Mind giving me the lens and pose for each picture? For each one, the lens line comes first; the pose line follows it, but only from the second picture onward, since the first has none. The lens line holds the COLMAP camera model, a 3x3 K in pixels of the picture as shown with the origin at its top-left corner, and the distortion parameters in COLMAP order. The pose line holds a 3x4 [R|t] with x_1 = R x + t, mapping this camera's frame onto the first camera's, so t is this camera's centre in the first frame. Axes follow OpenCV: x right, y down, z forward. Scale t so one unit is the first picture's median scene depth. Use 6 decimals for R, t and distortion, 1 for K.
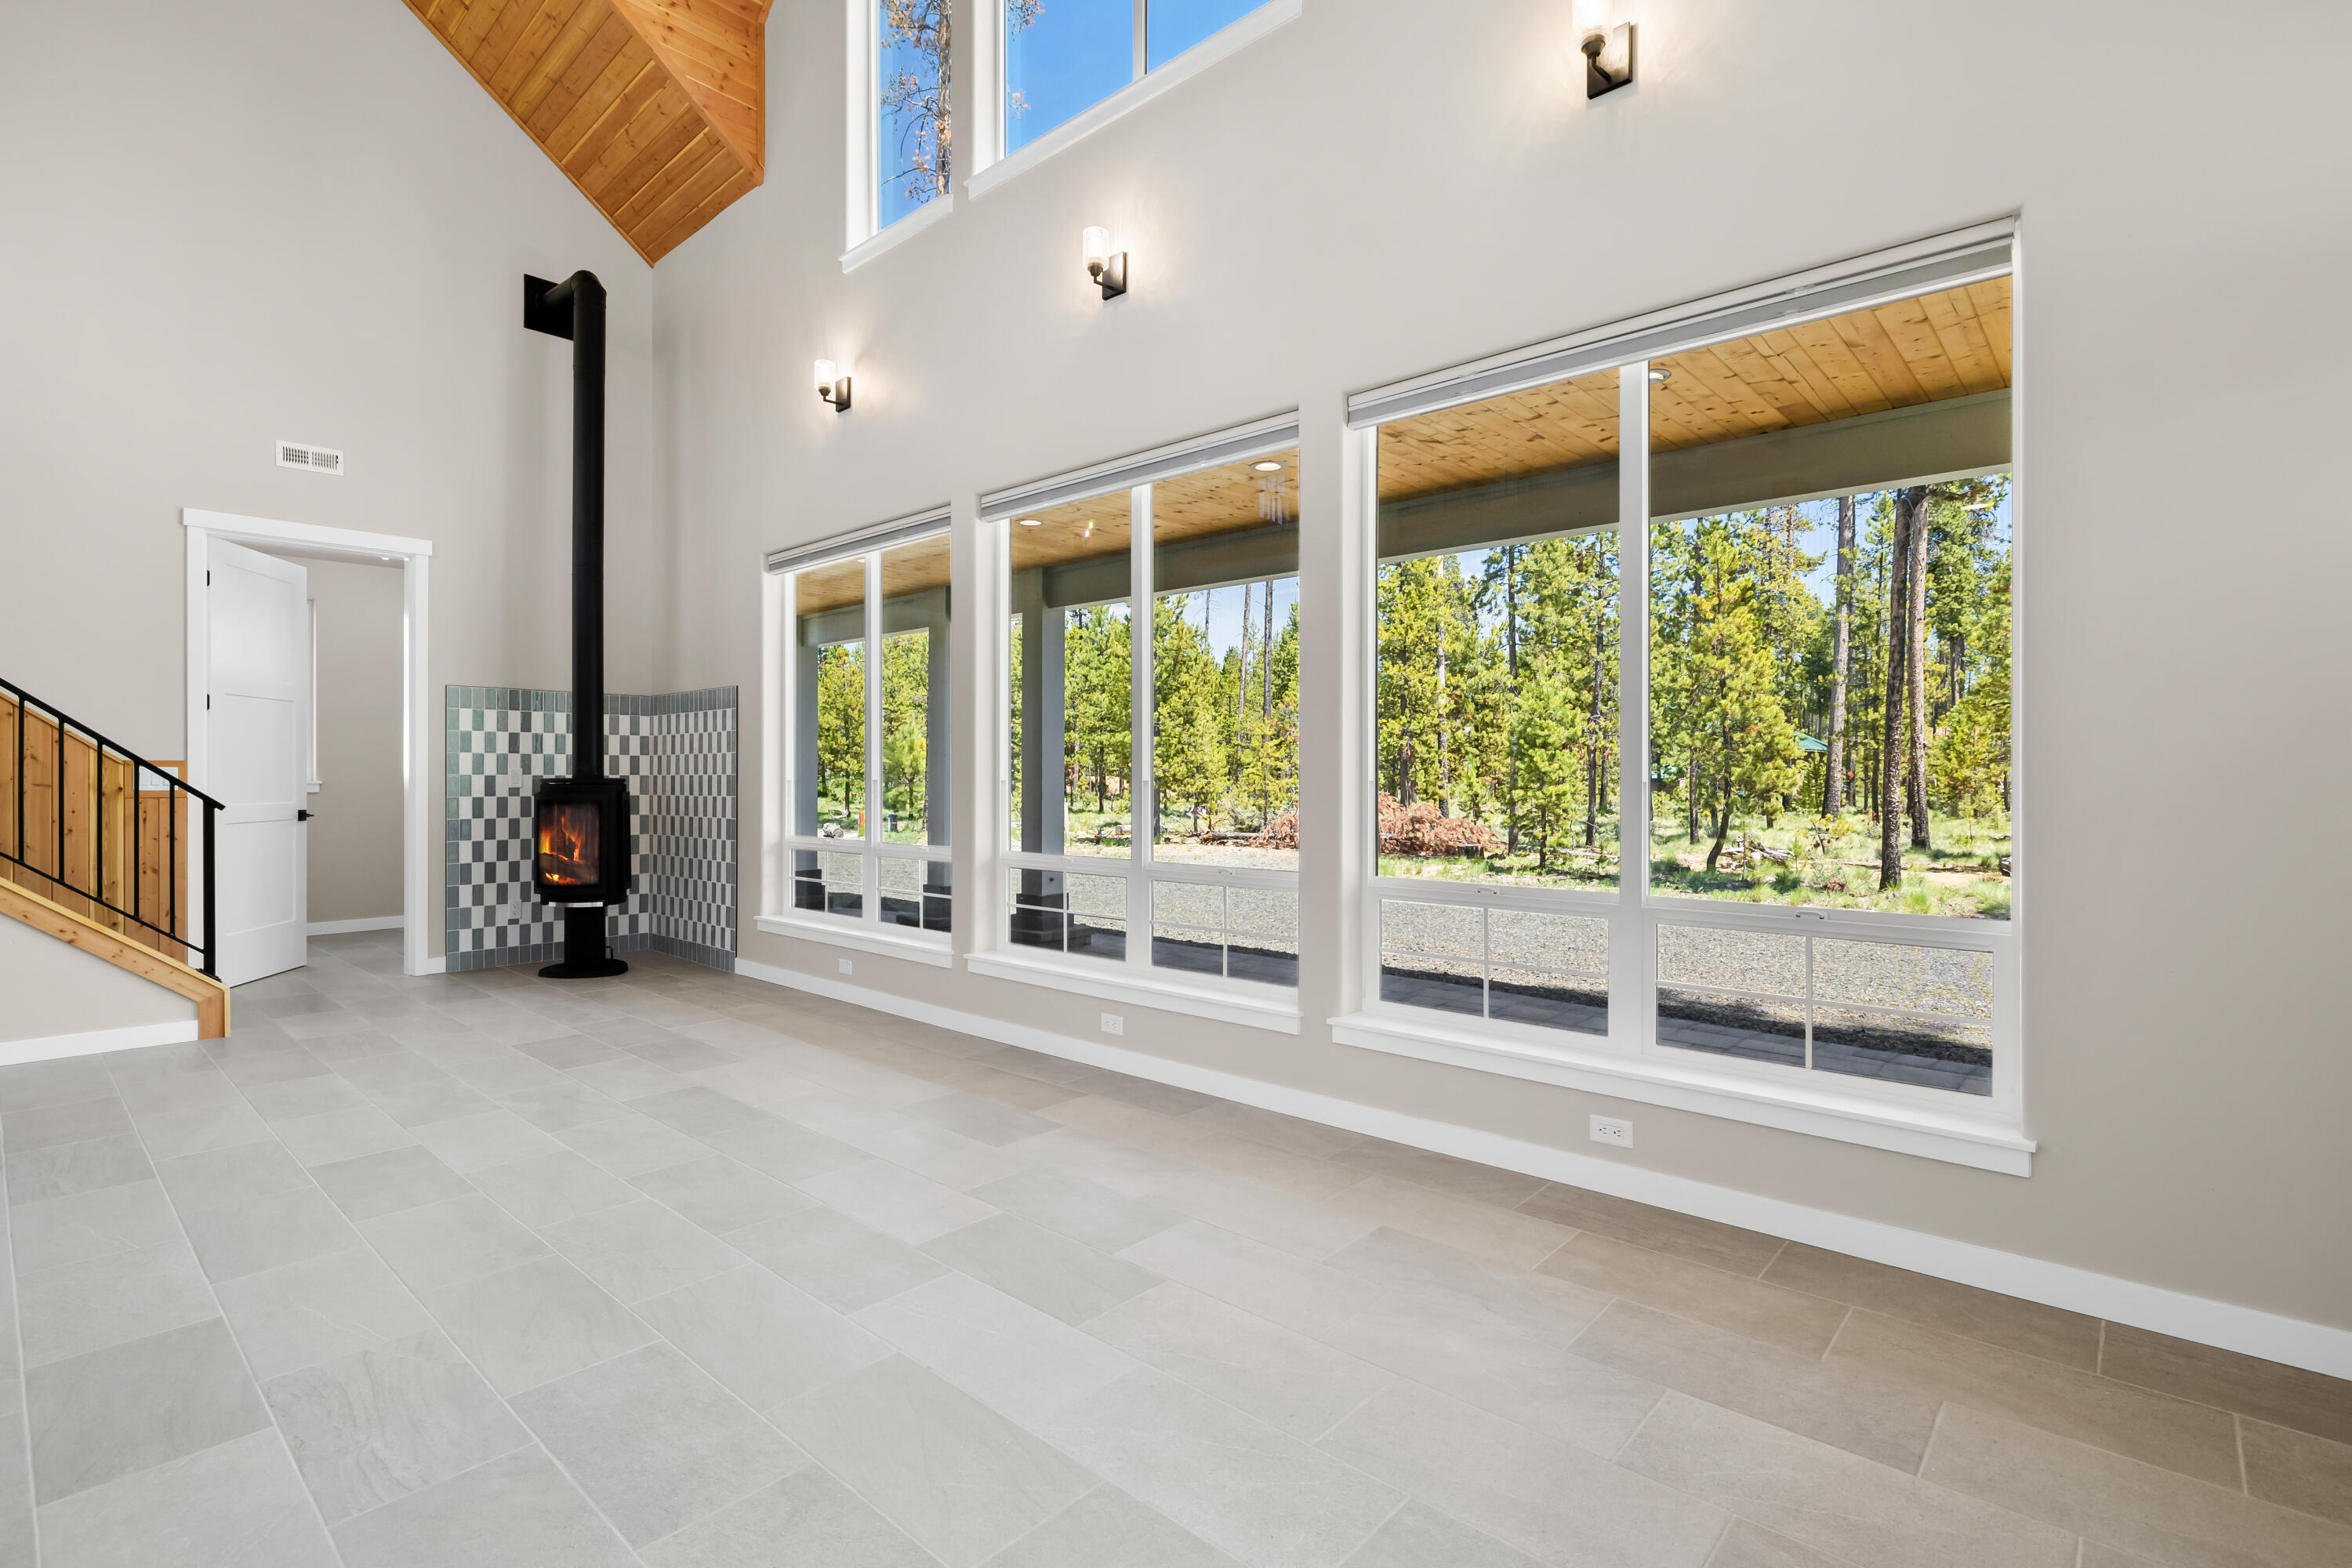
lens RADIAL K [[1100.1, 0, 1167.1], [0, 1100.1, 769.8], [0, 0, 1]] dist [-0.000426, -0.000151]
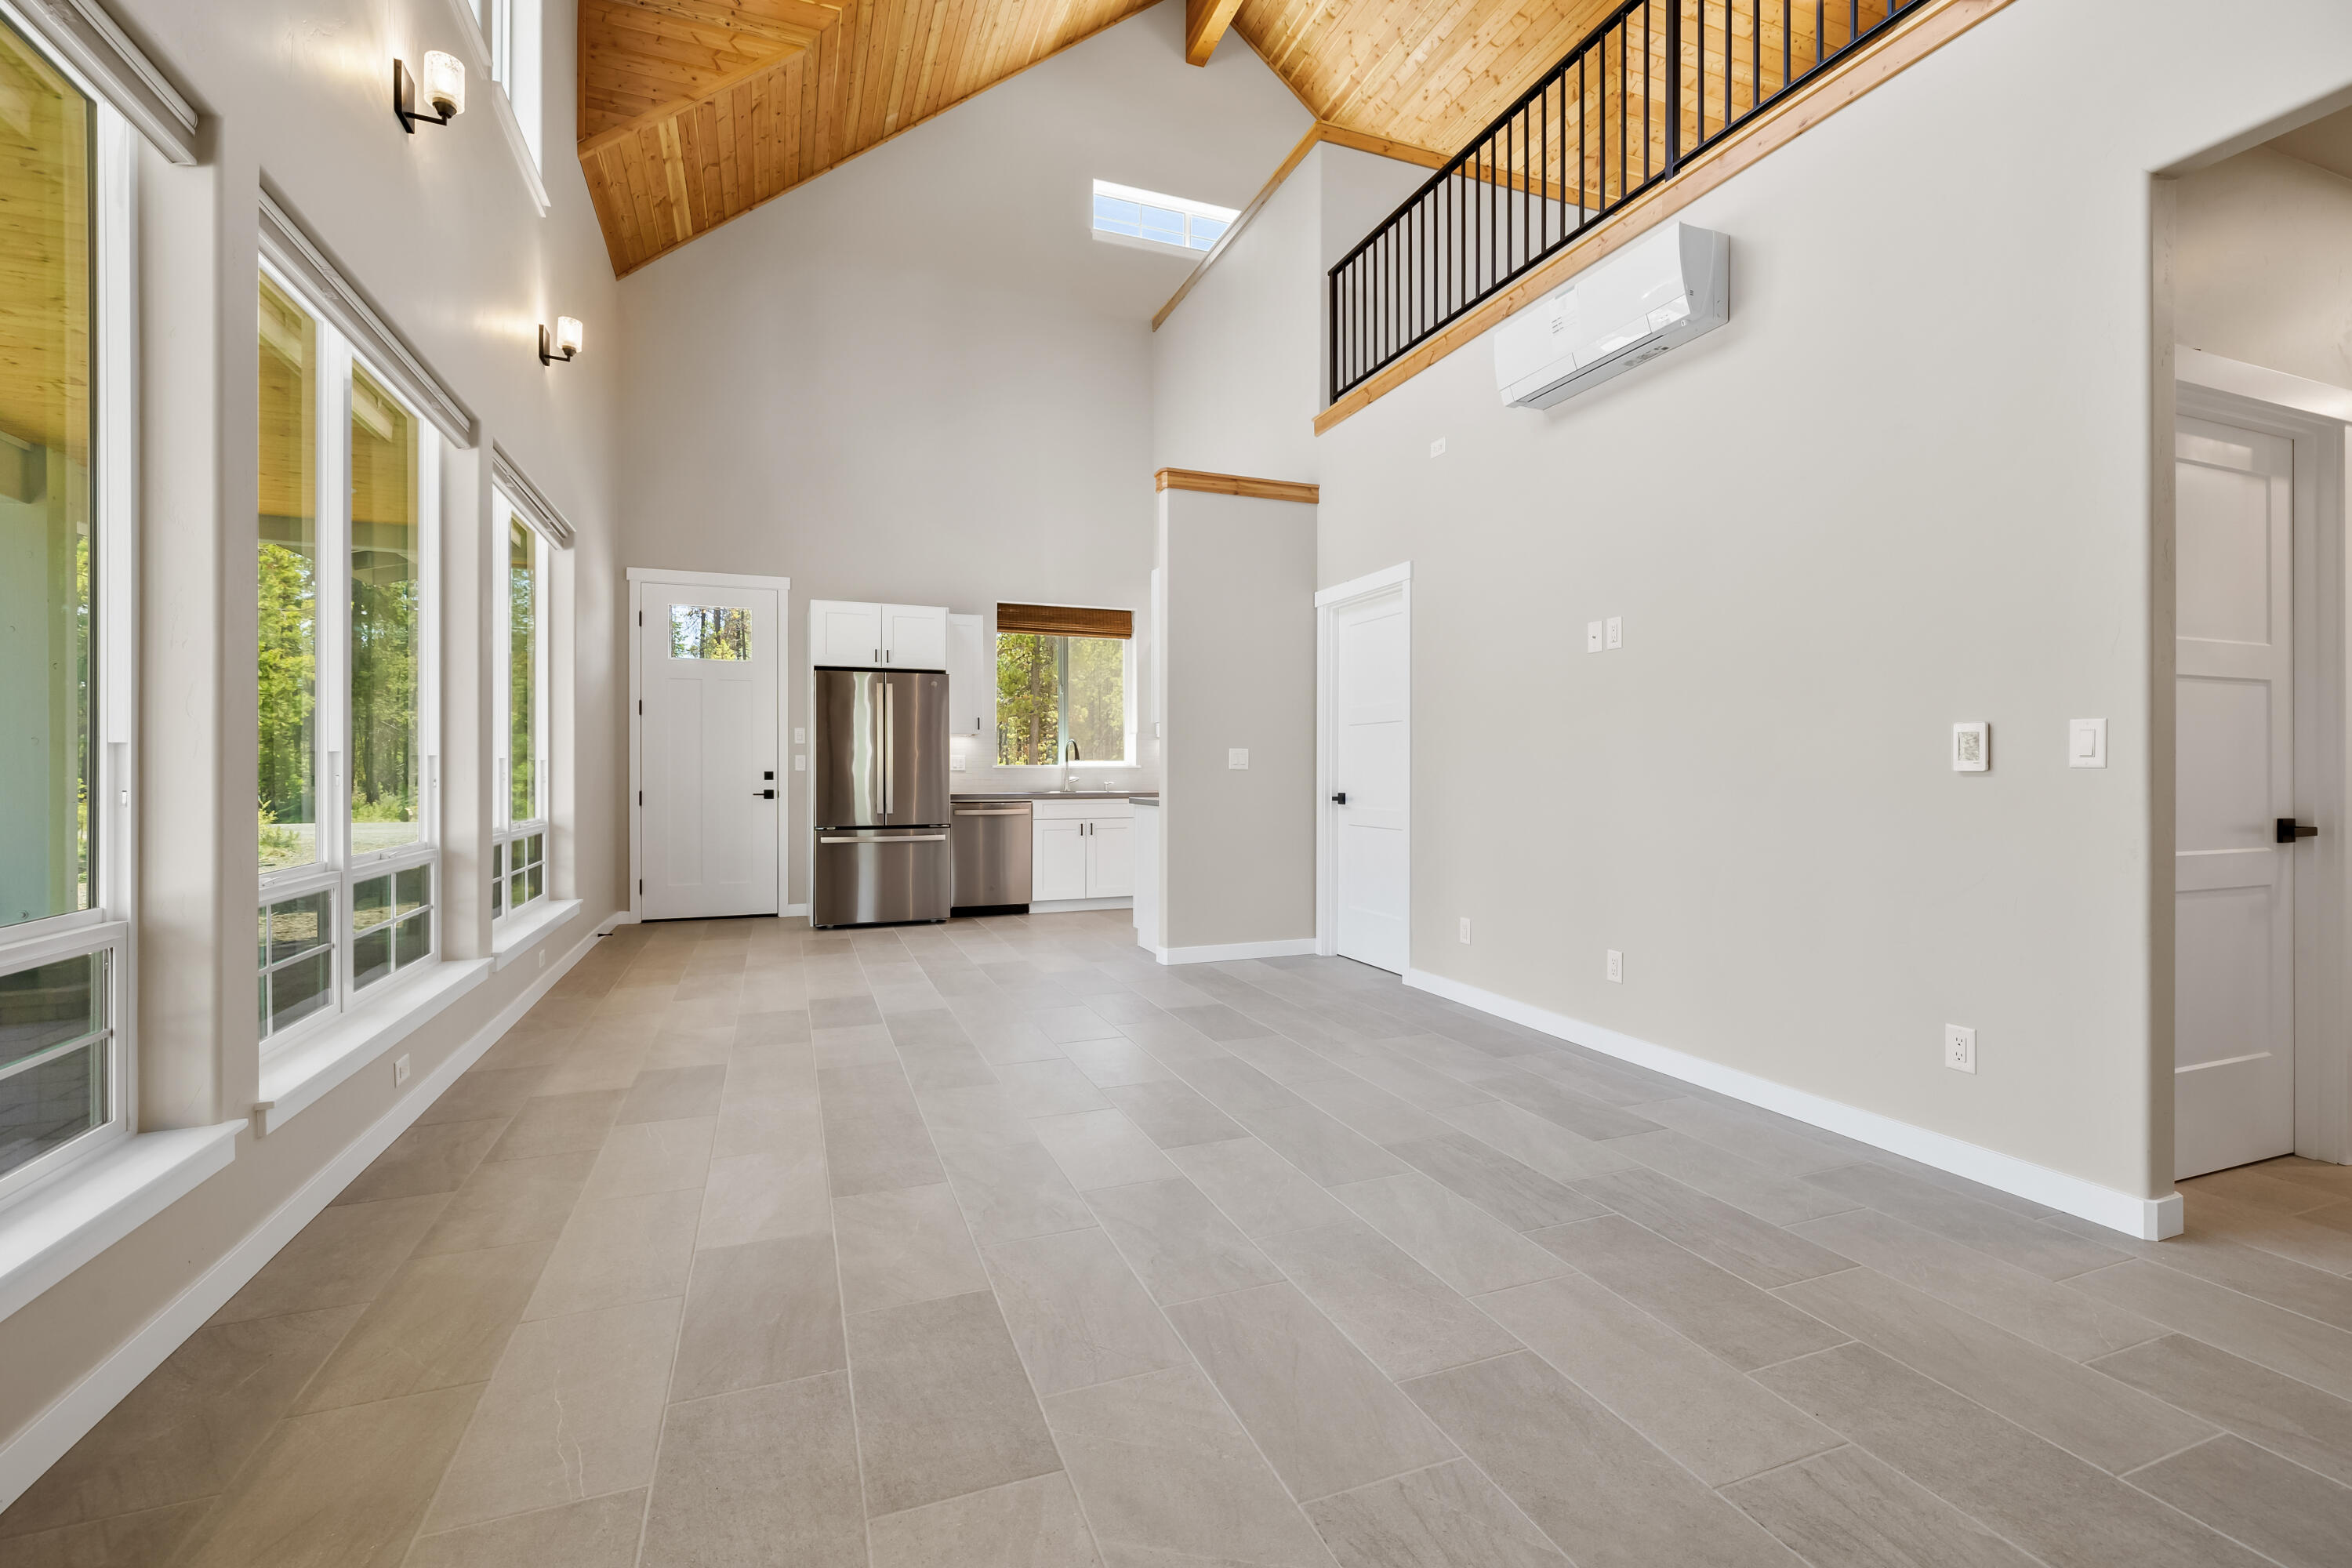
lens RADIAL K [[1027.3, 0, 1183.4], [0, 1027.3, 776.0], [0, 0, 1]] dist [0.000322, -0.000108]
pose [[-0.890193, -0.010316, 0.455467, -0.668980], [-0.012790, 0.999915, -0.002350, 0.015511], [-0.455405, -0.007918, -0.890249, 1.079028]]
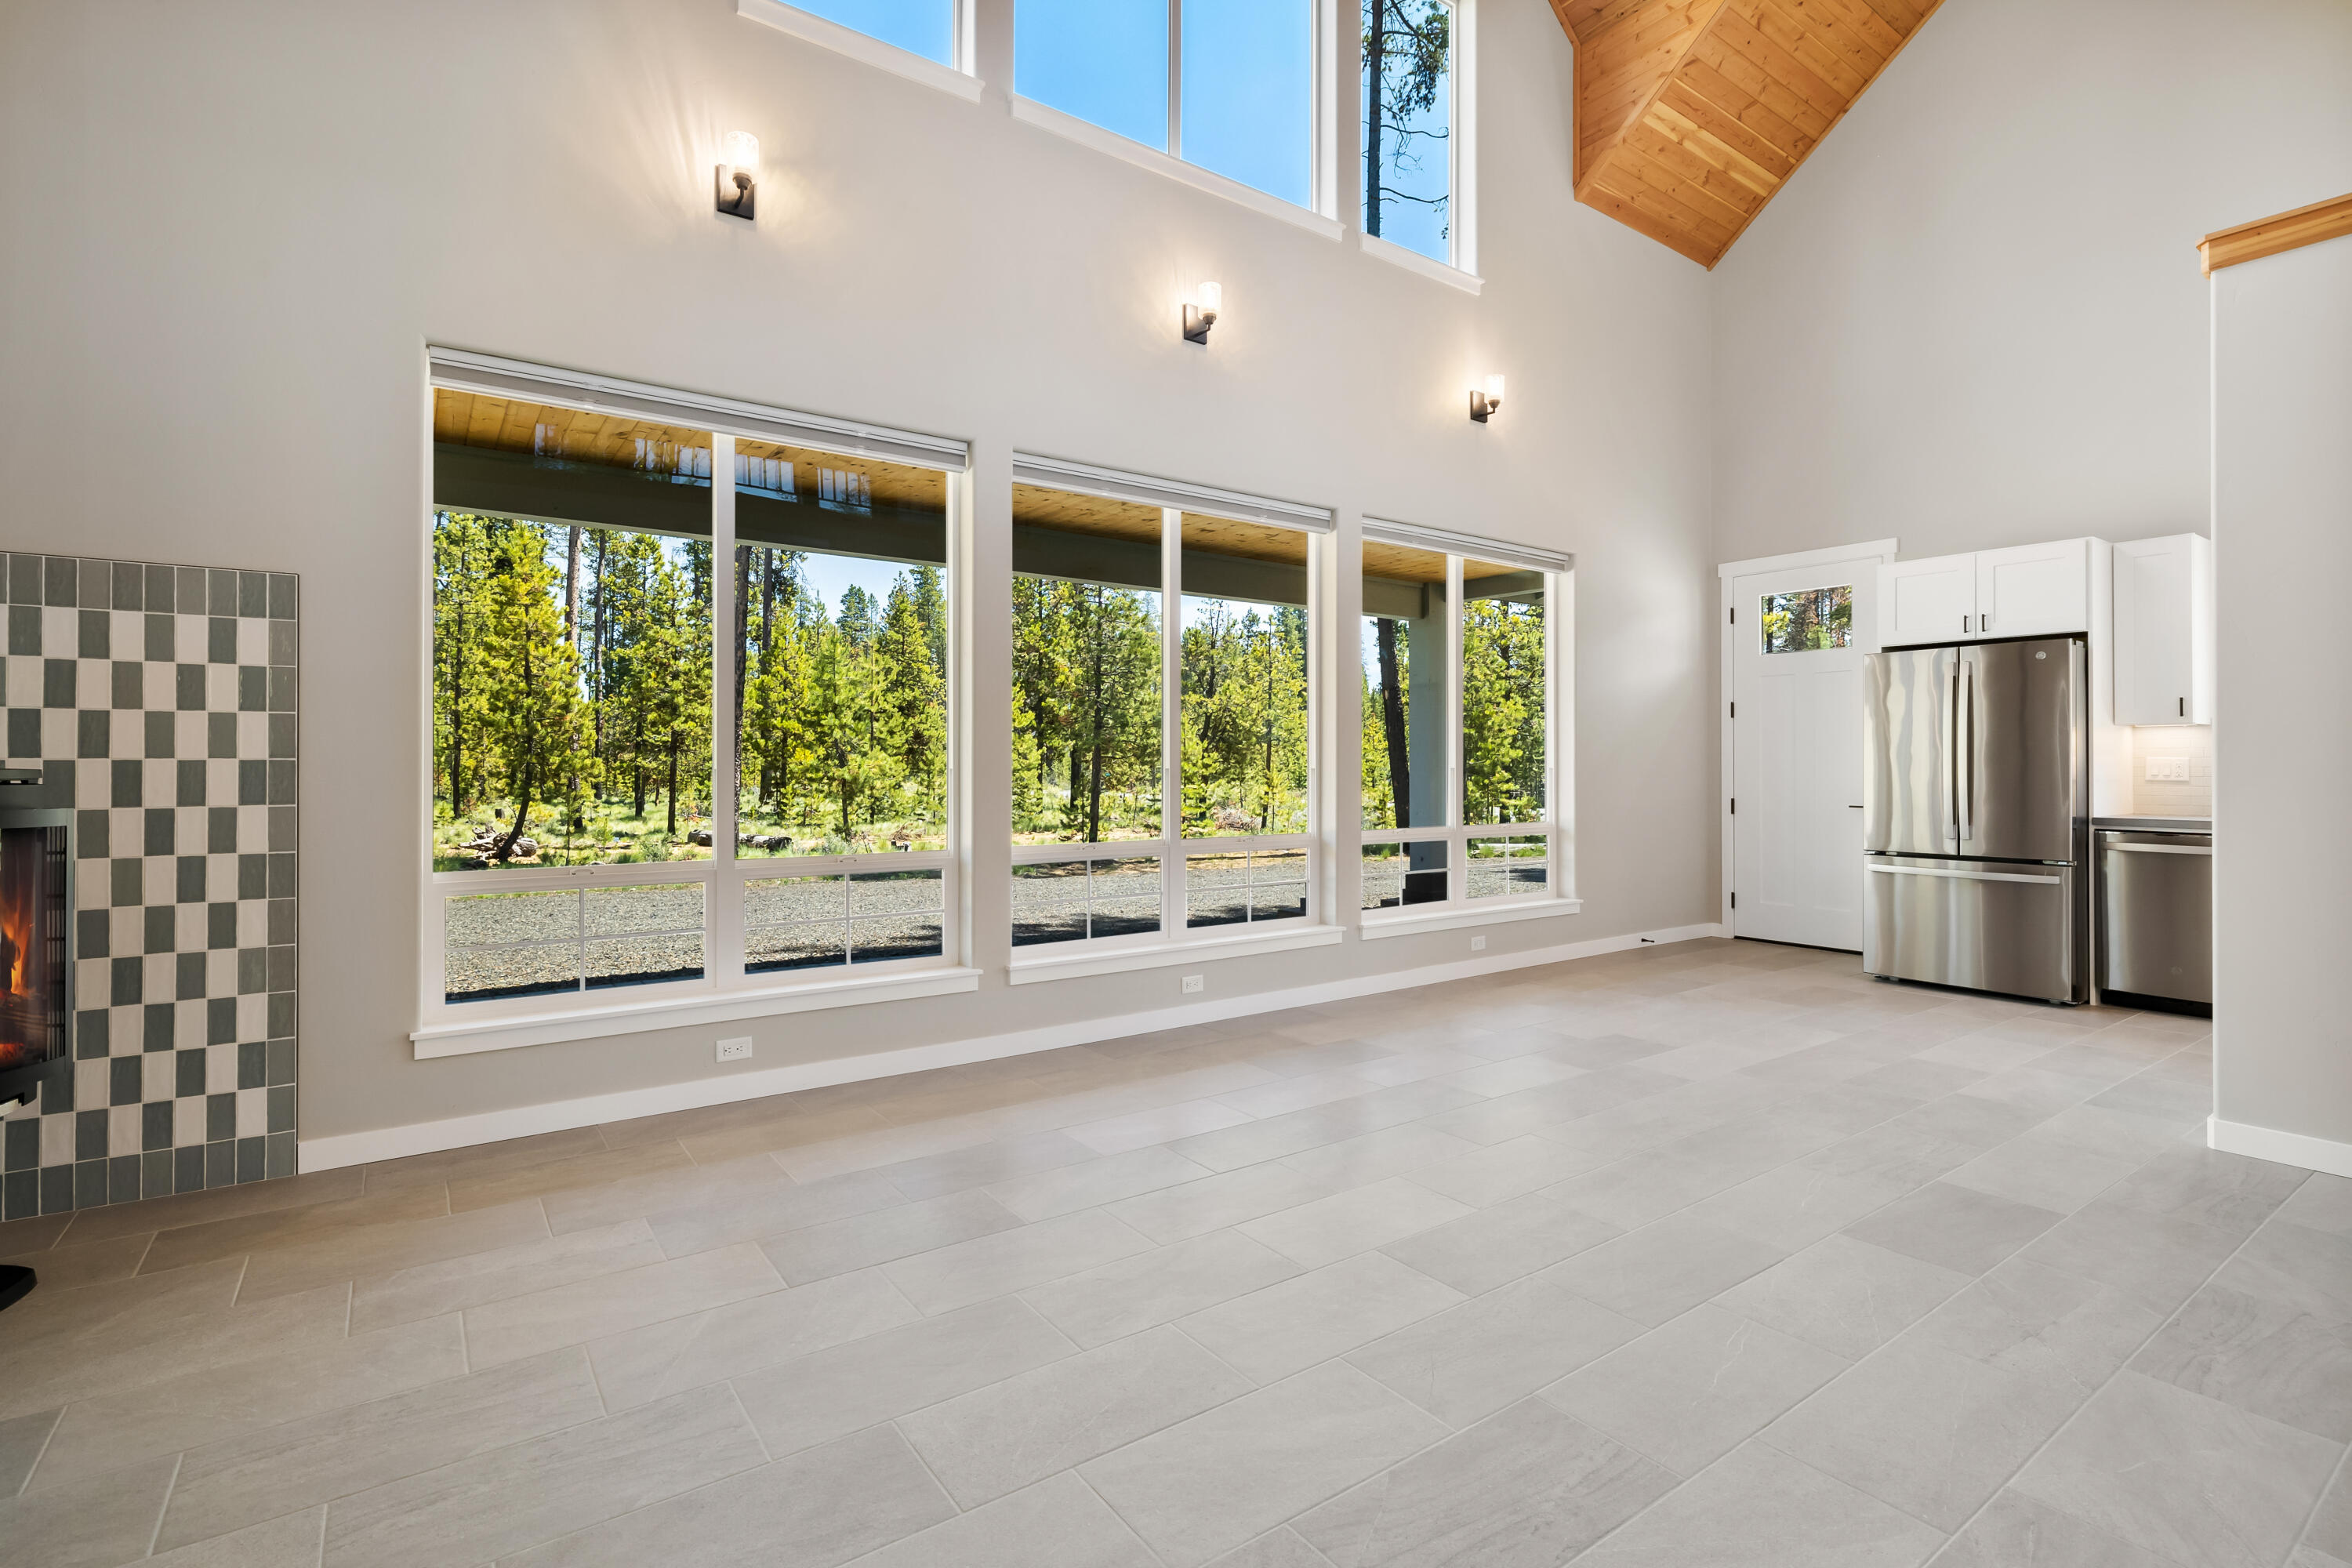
lens RADIAL K [[1100.1, 0, 1167.1], [0, 1100.1, 769.8], [0, 0, 1]] dist [-0.000426, -0.000151]
pose [[0.230669, -0.012671, 0.972950, -0.899695], [-0.012138, 0.999800, 0.015899, -0.006410], [-0.972957, -0.015477, 0.230469, 0.592058]]
